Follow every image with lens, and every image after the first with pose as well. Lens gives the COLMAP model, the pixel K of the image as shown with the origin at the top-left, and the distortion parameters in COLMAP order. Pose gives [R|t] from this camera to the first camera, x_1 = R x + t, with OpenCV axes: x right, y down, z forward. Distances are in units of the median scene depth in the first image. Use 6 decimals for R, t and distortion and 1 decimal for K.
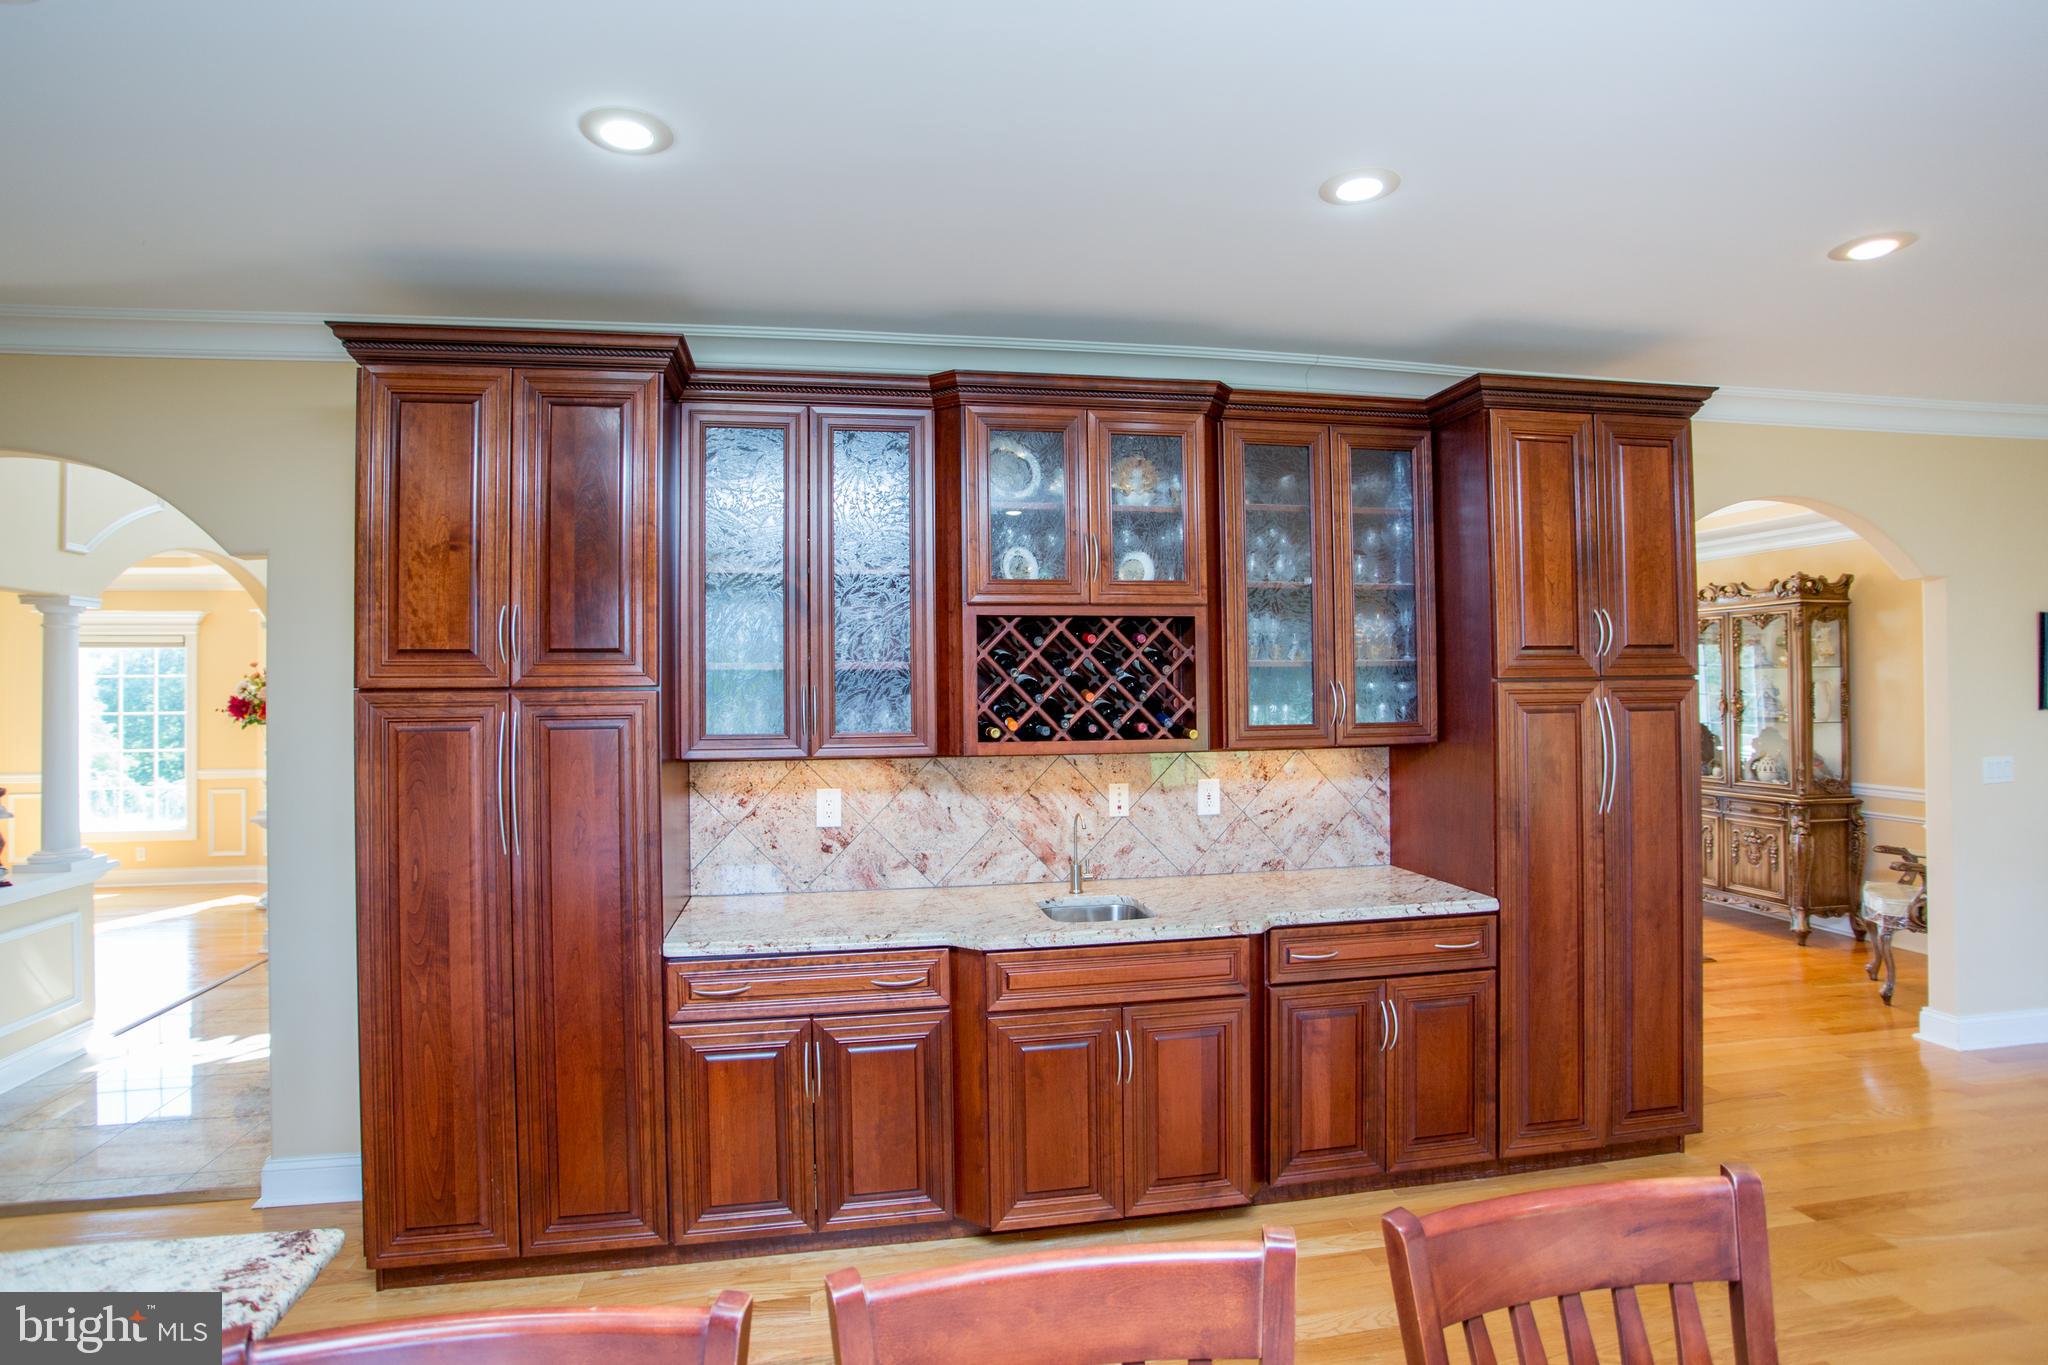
lens RADIAL K [[1002.0, 0, 1010.3], [0, 1002.0, 672.3], [0, 0, 1]] dist [-0.056158, 0.000559]
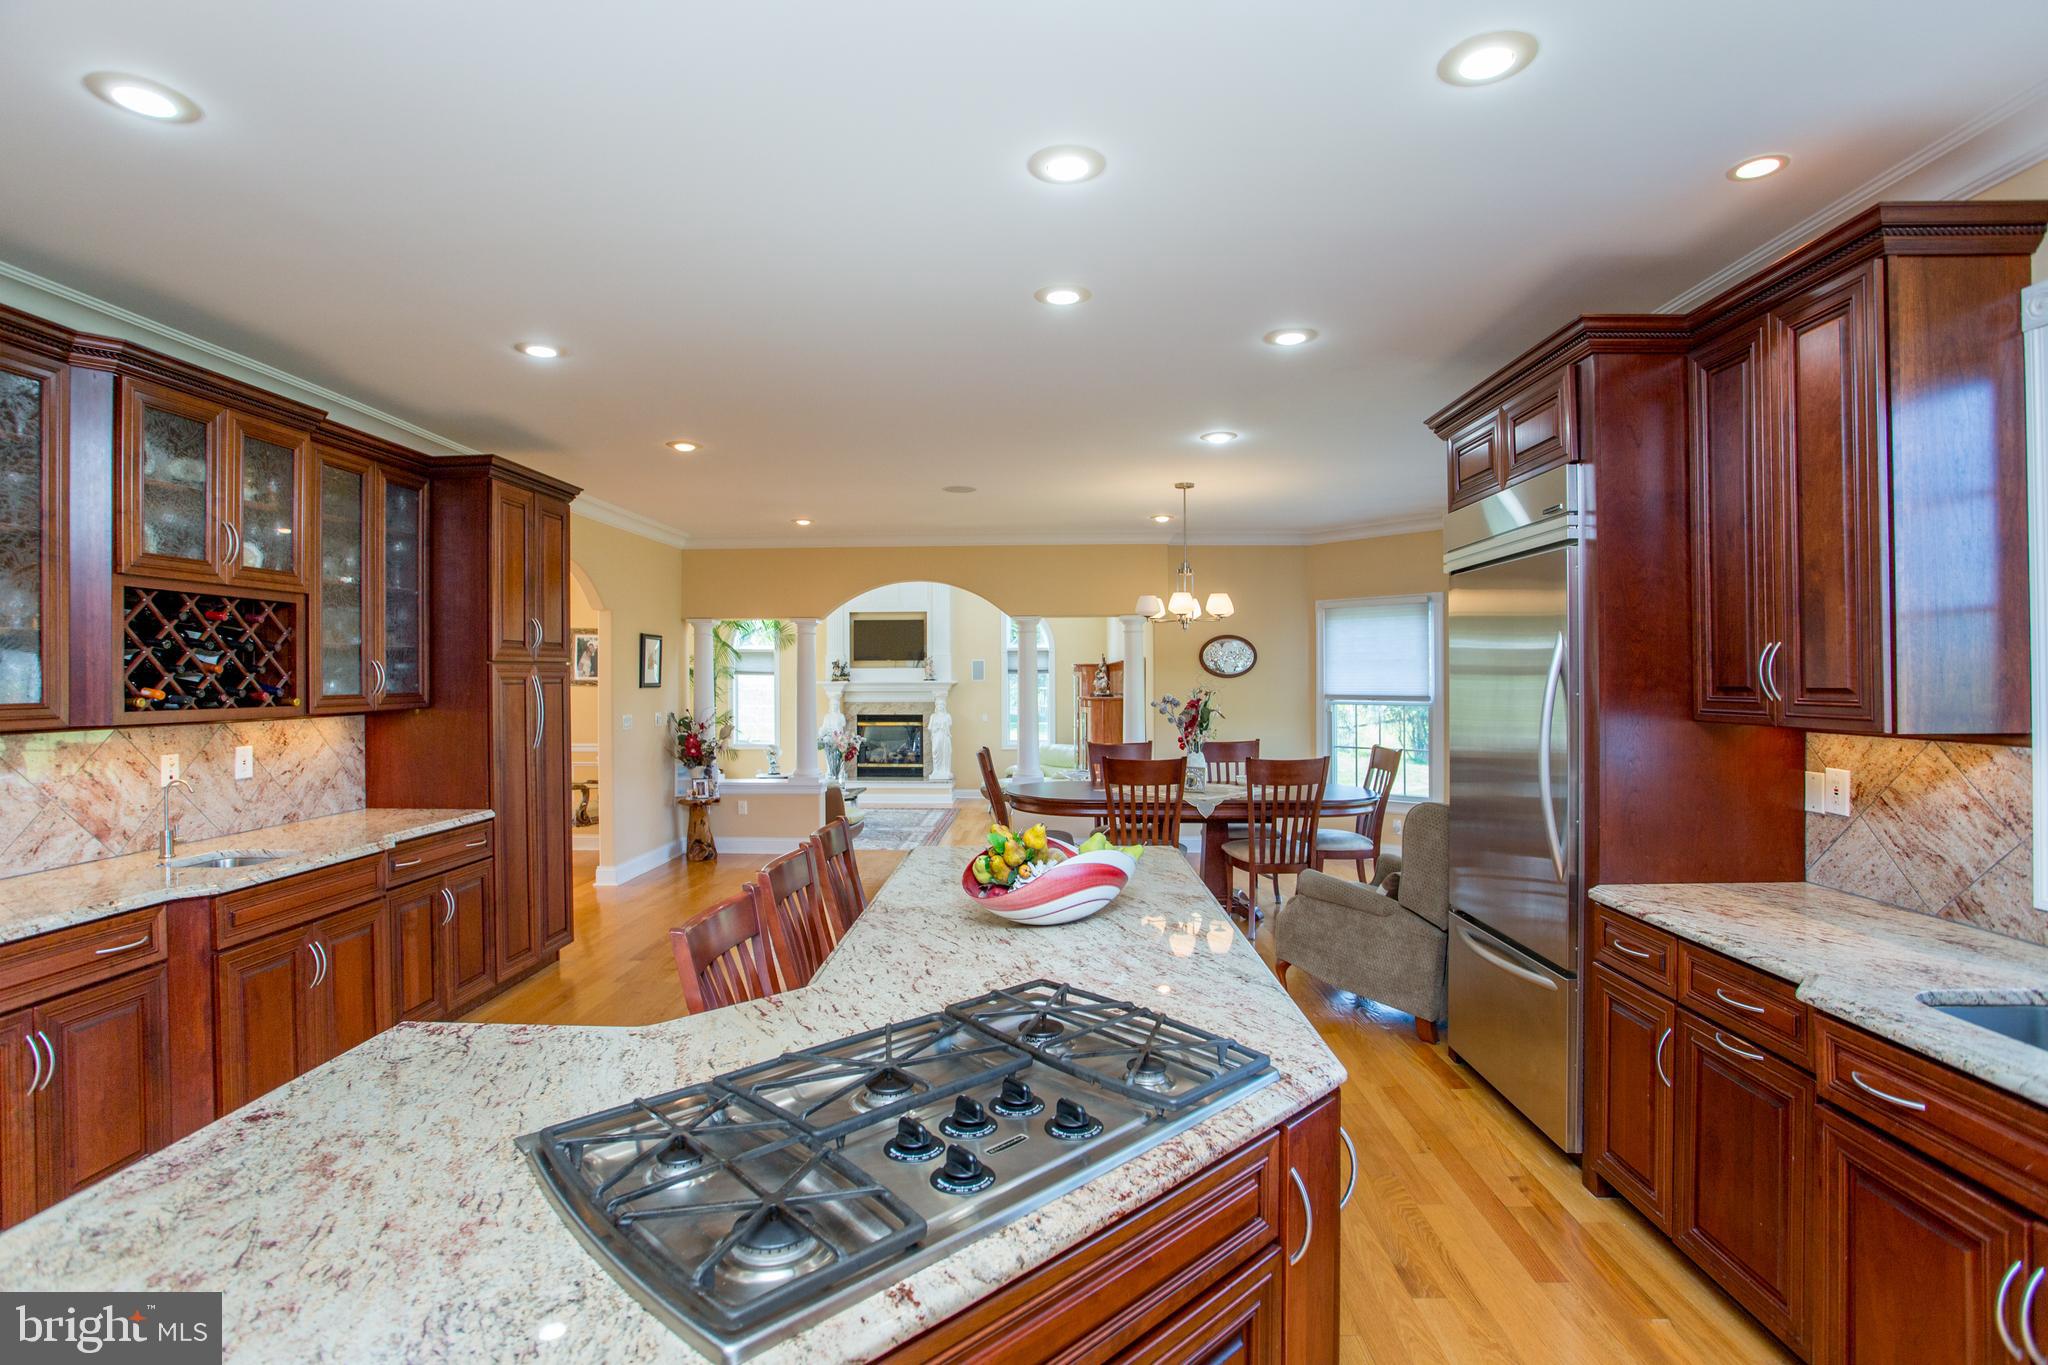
lens RADIAL K [[1002.0, 0, 1010.3], [0, 1002.0, 672.3], [0, 0, 1]] dist [-0.056158, 0.000559]
pose [[0.212829, 0.013781, 0.976992, -0.702027], [-0.014618, 0.999834, -0.010919, 0.024410], [-0.976980, -0.011957, 0.212995, -0.068466]]
